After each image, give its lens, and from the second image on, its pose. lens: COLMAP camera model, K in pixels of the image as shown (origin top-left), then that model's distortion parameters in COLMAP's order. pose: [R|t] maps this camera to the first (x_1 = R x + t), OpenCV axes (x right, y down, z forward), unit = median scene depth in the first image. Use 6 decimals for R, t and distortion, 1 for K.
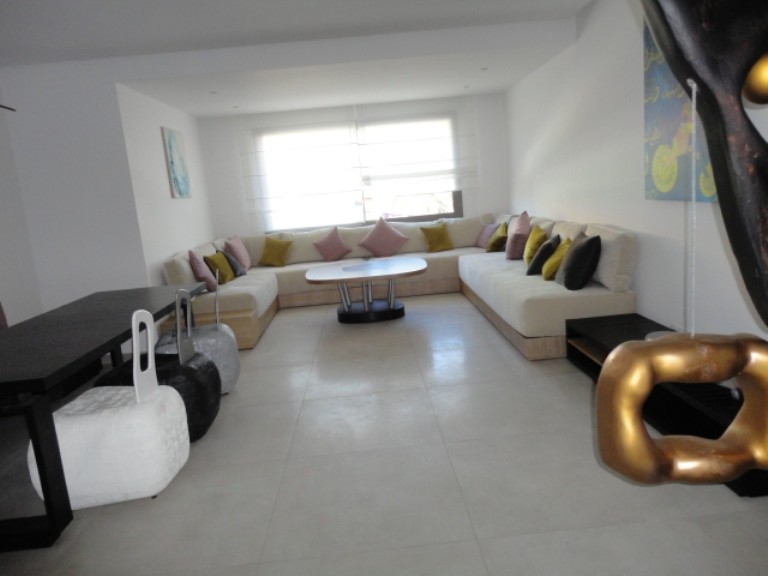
lens RADIAL K [[578.2, 0, 385.3], [0, 578.2, 286.8], [0, 0, 1]] dist [-0.011950, -0.003481]
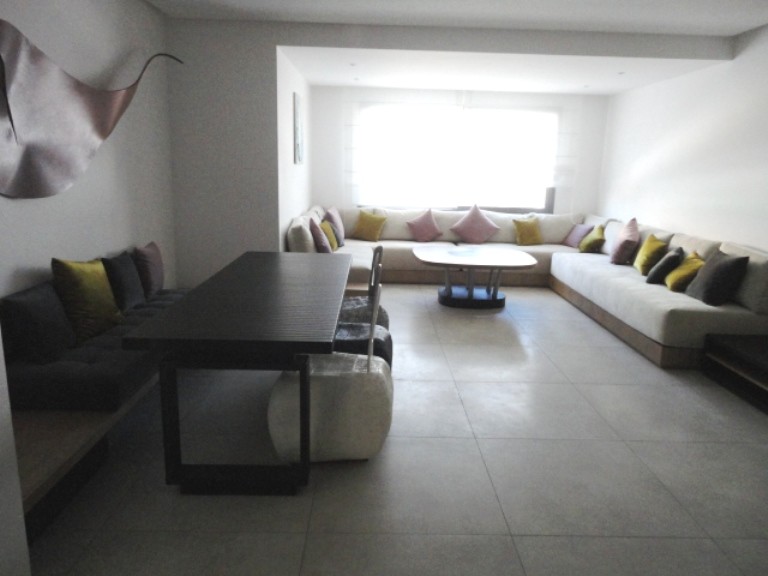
lens RADIAL K [[578.2, 0, 382.8], [0, 578.2, 289.4], [0, 0, 1]] dist [-0.011950, -0.003481]
pose [[0.992570, 0.121350, -0.008905, -0.150007], [-0.120842, 0.991675, 0.044479, 0.001100], [0.014229, -0.043073, 0.998971, -0.018717]]
